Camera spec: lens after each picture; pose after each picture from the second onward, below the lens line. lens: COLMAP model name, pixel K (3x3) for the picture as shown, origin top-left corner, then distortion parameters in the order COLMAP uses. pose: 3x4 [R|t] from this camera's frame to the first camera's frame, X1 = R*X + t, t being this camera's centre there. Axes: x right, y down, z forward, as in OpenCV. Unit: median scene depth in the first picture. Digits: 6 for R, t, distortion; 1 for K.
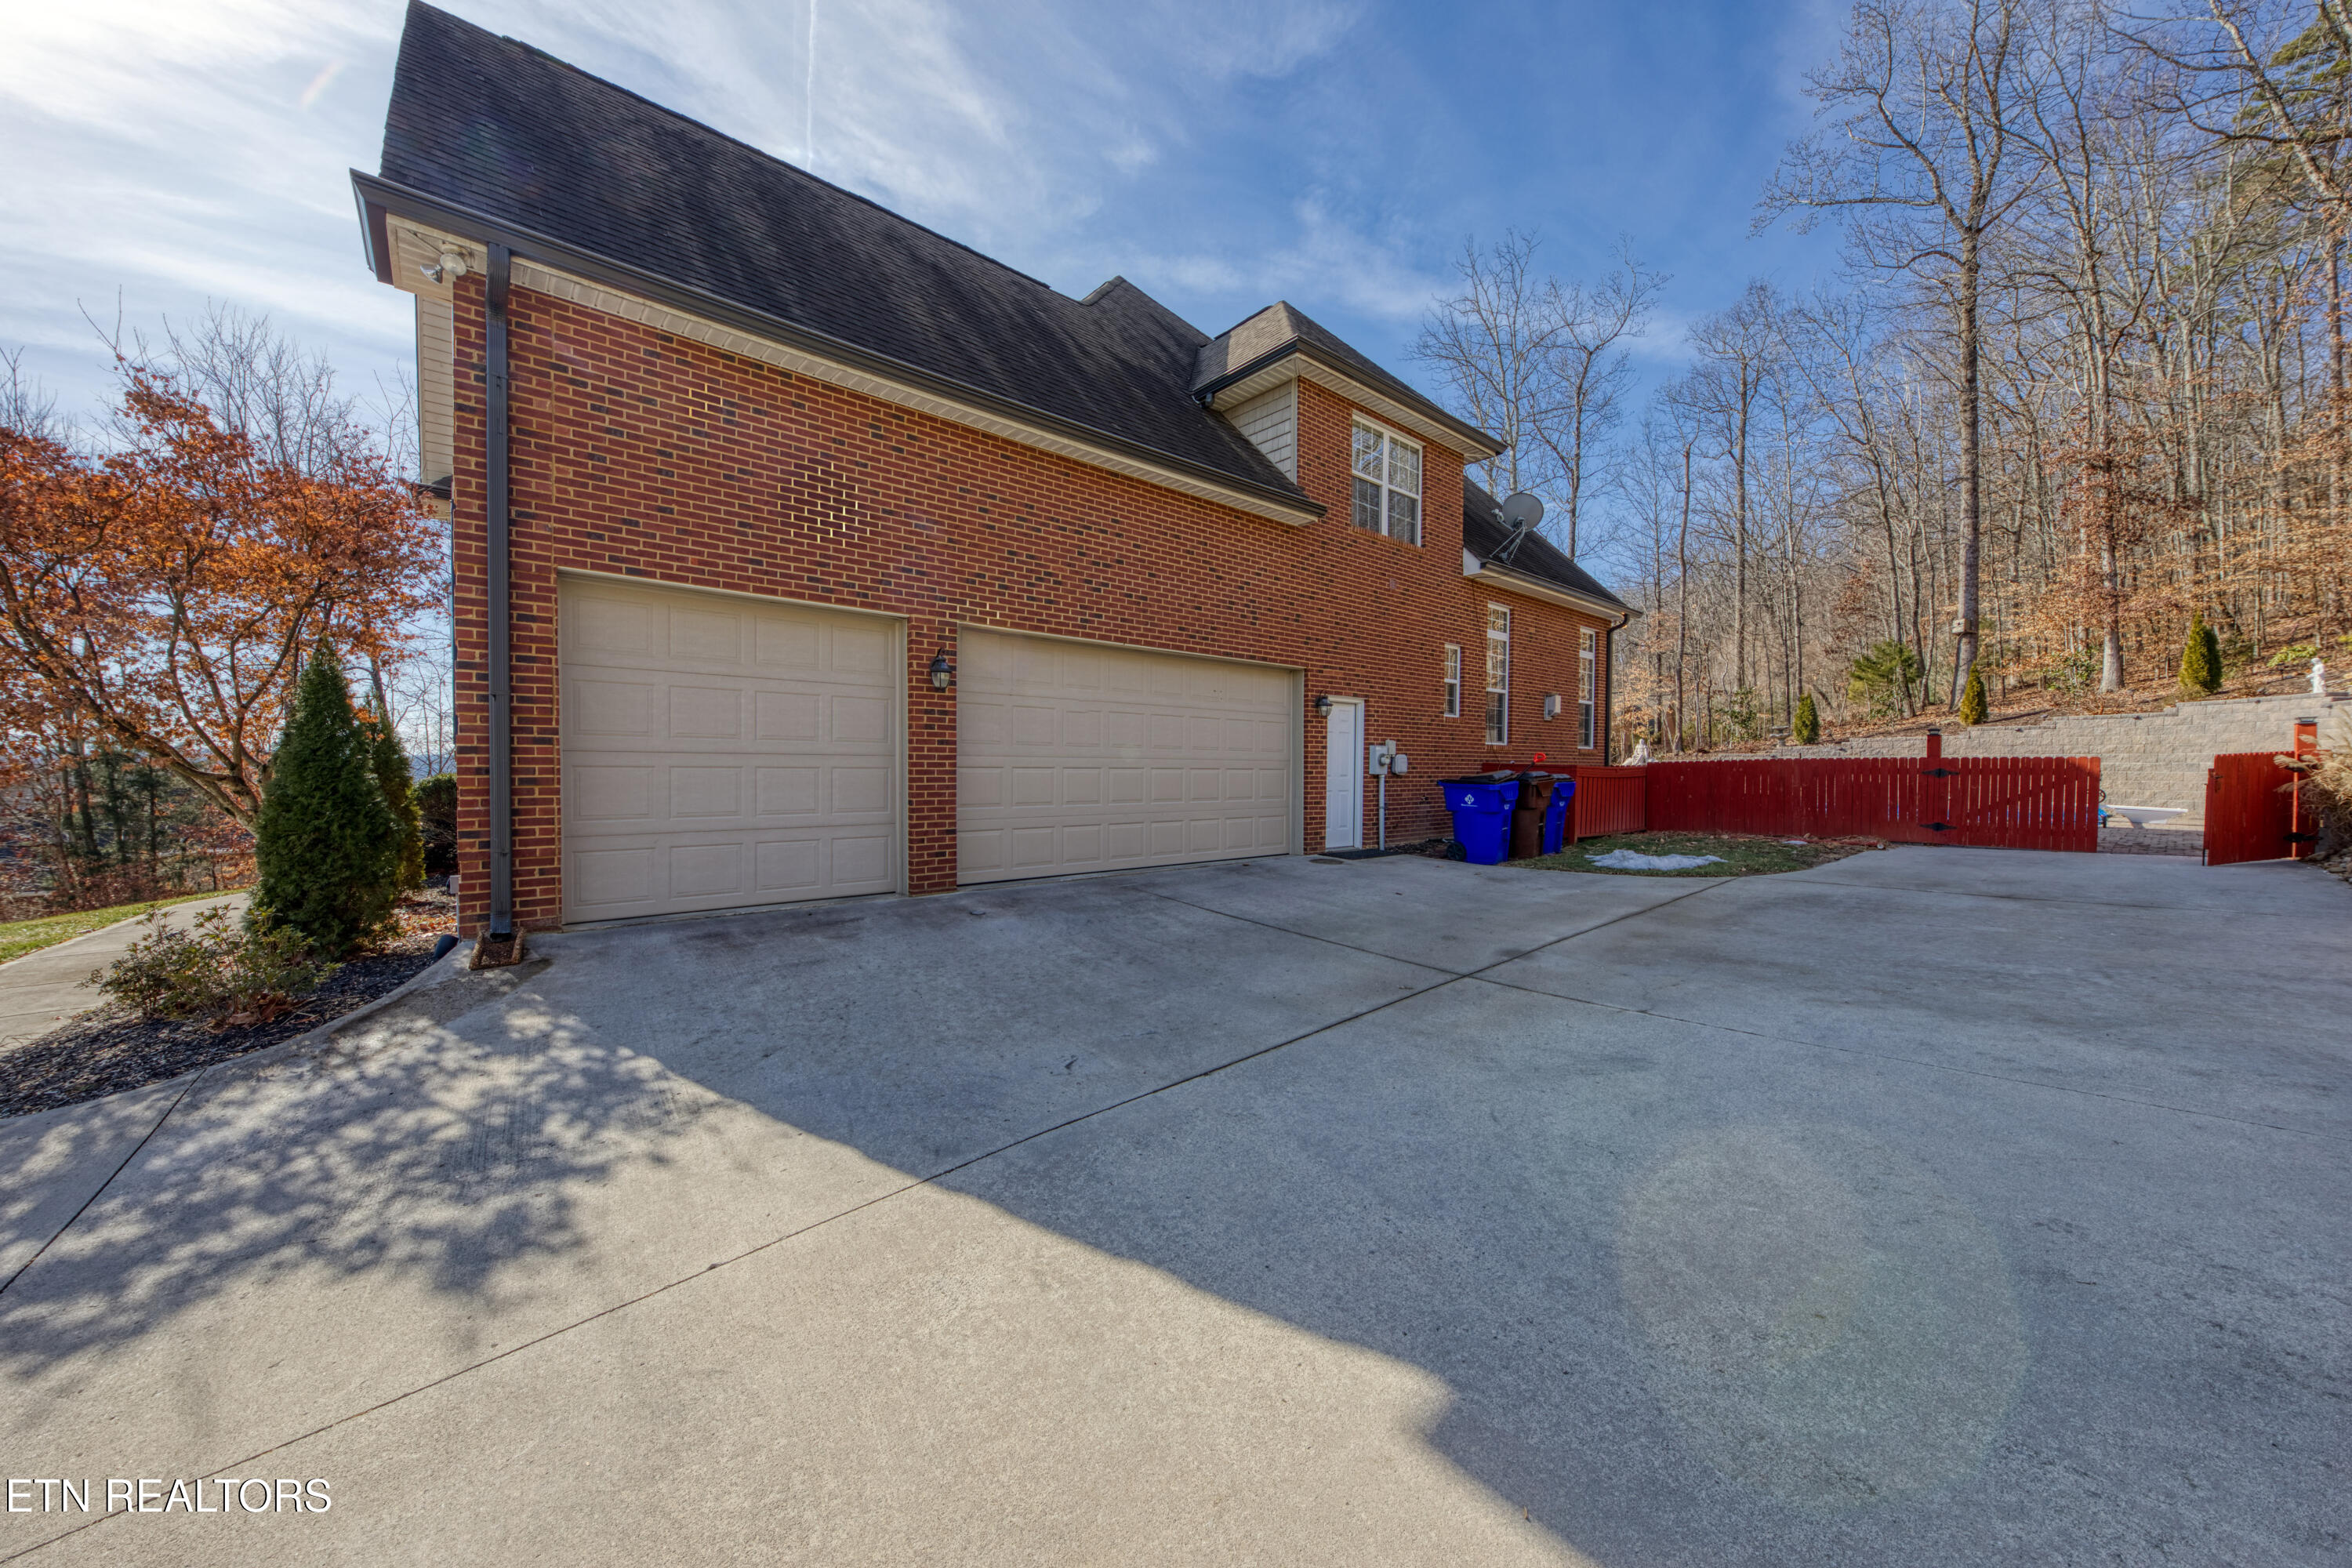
lens RADIAL K [[830.1, 0, 1180.4], [0, 830.1, 770.5], [0, 0, 1]] dist [-0.002772, -0.000350]
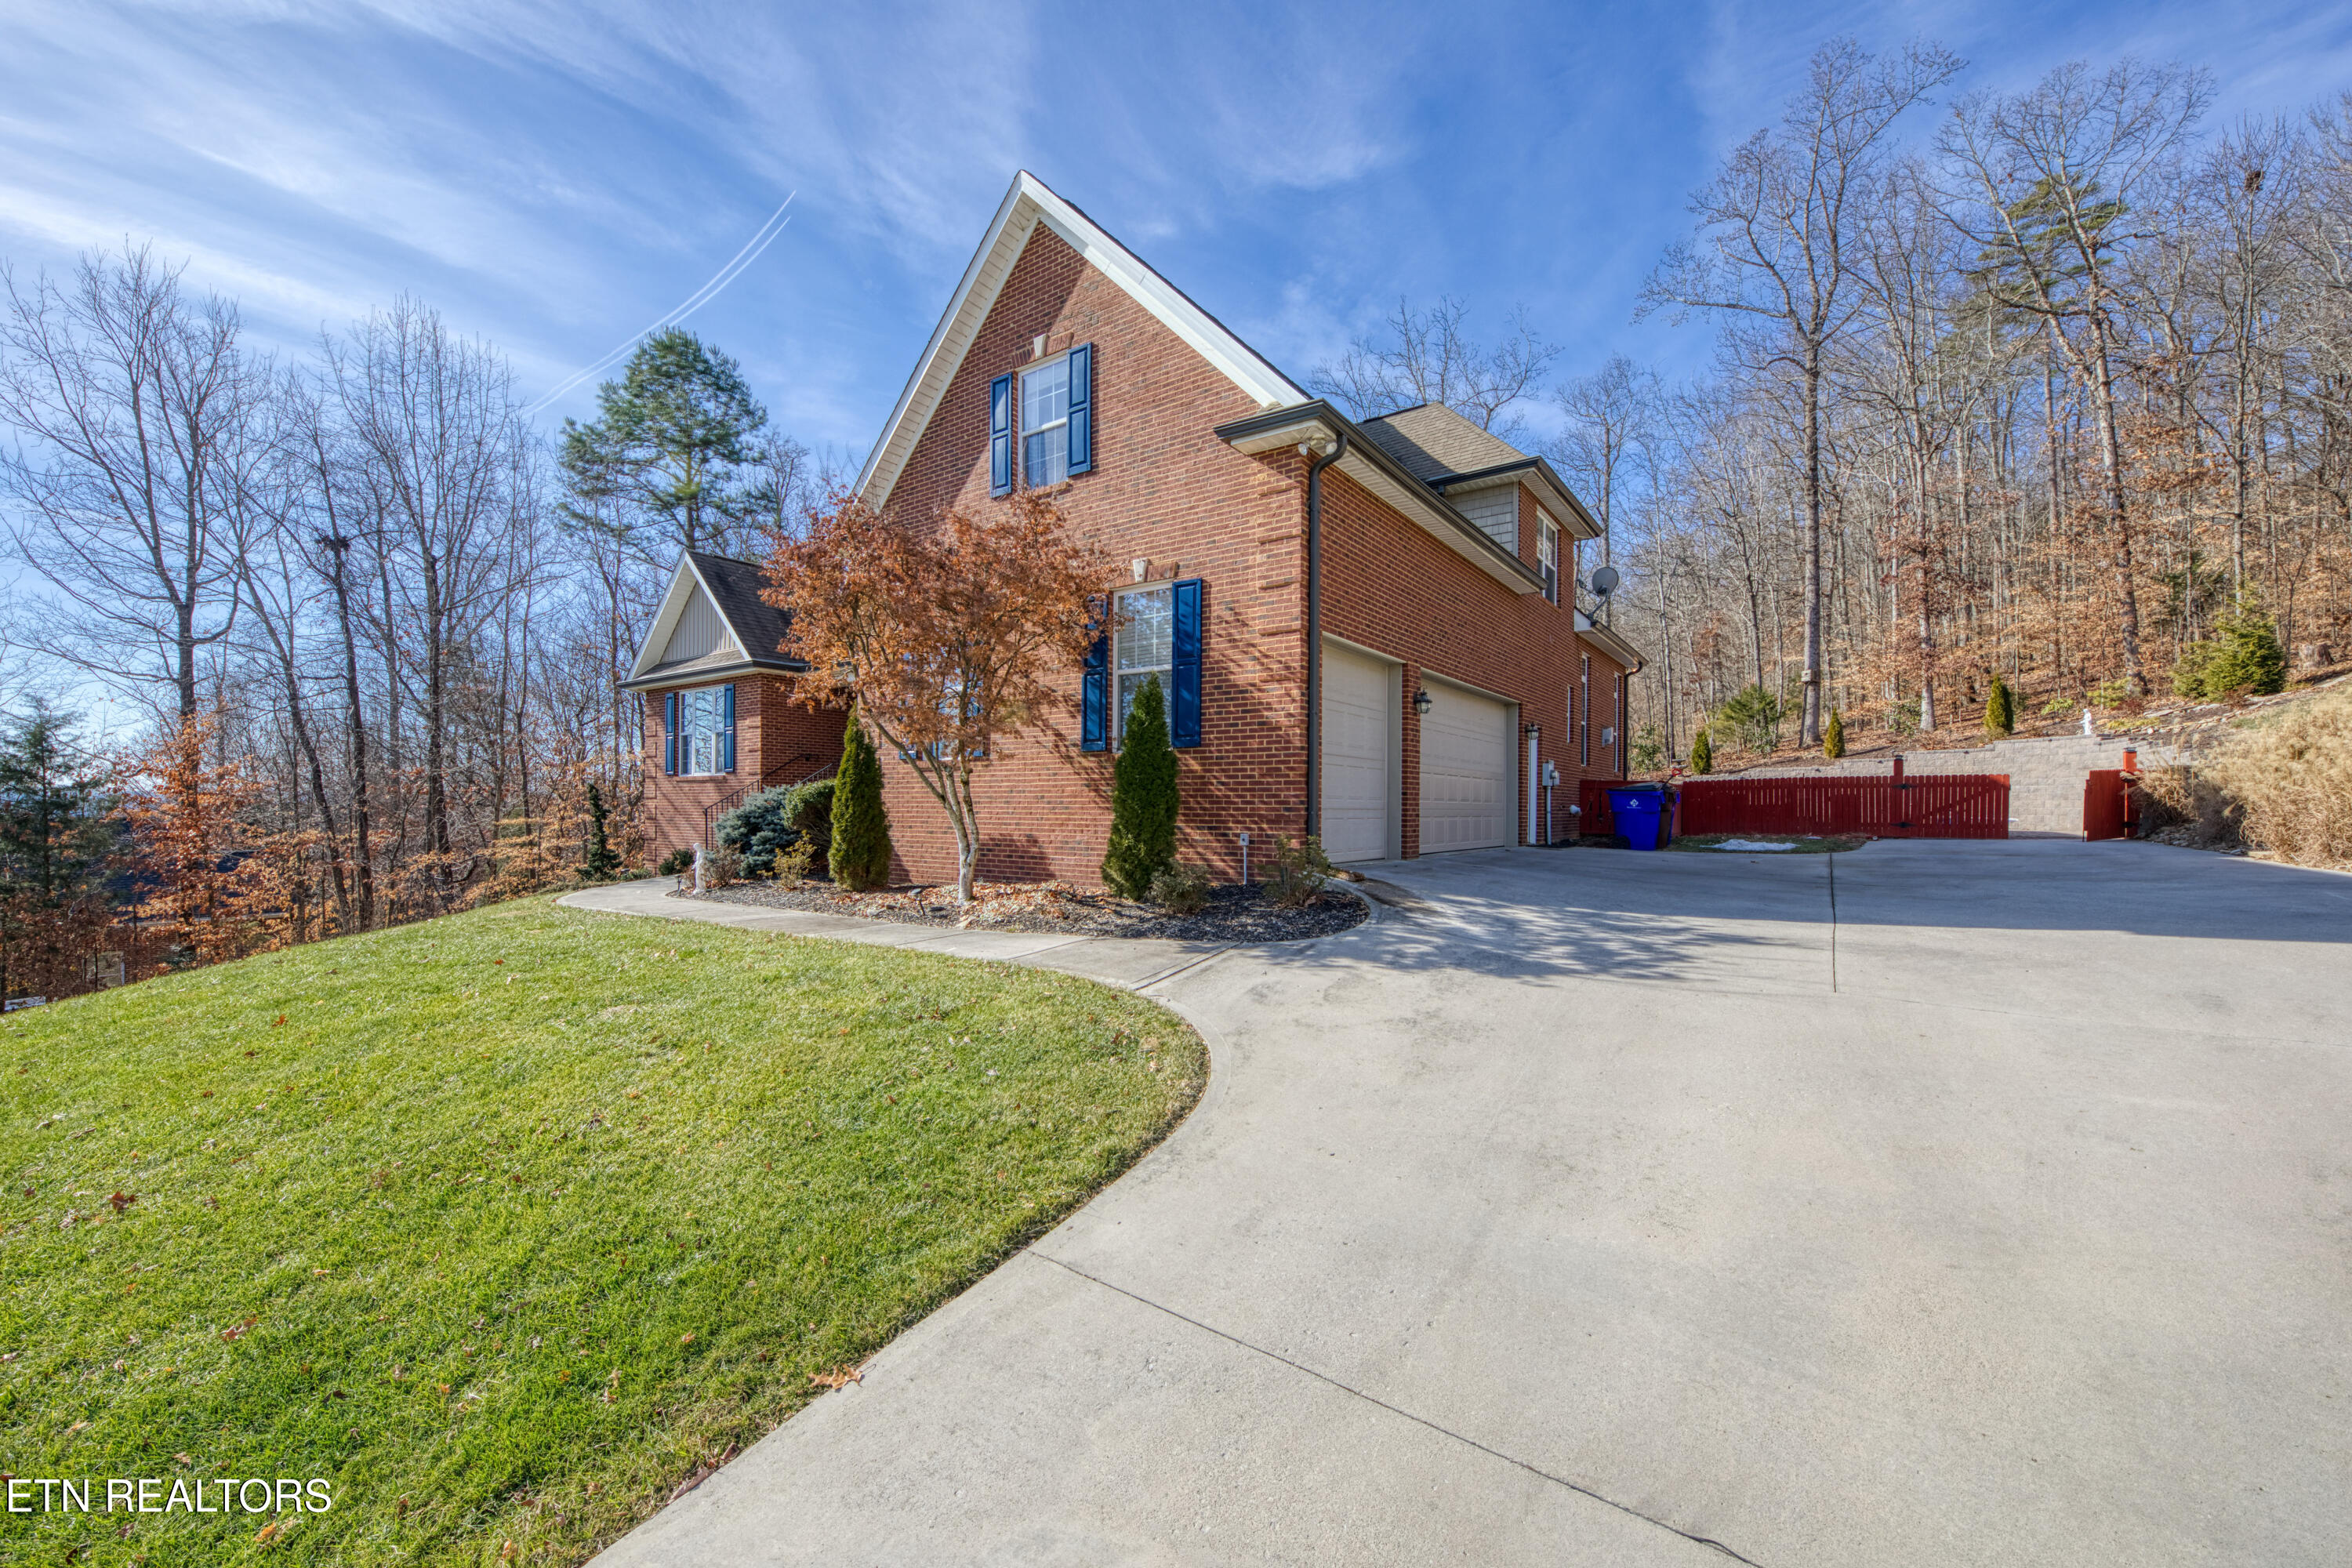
lens RADIAL K [[913.8, 0, 1166.3], [0, 913.8, 798.3], [0, 0, 1]] dist [0.005997, -0.000047]
pose [[0.979086, -0.000484, 0.203444, -0.293865], [0.002967, 0.999925, -0.011896, 0.017912], [-0.203423, 0.012251, 0.979014, -0.124925]]
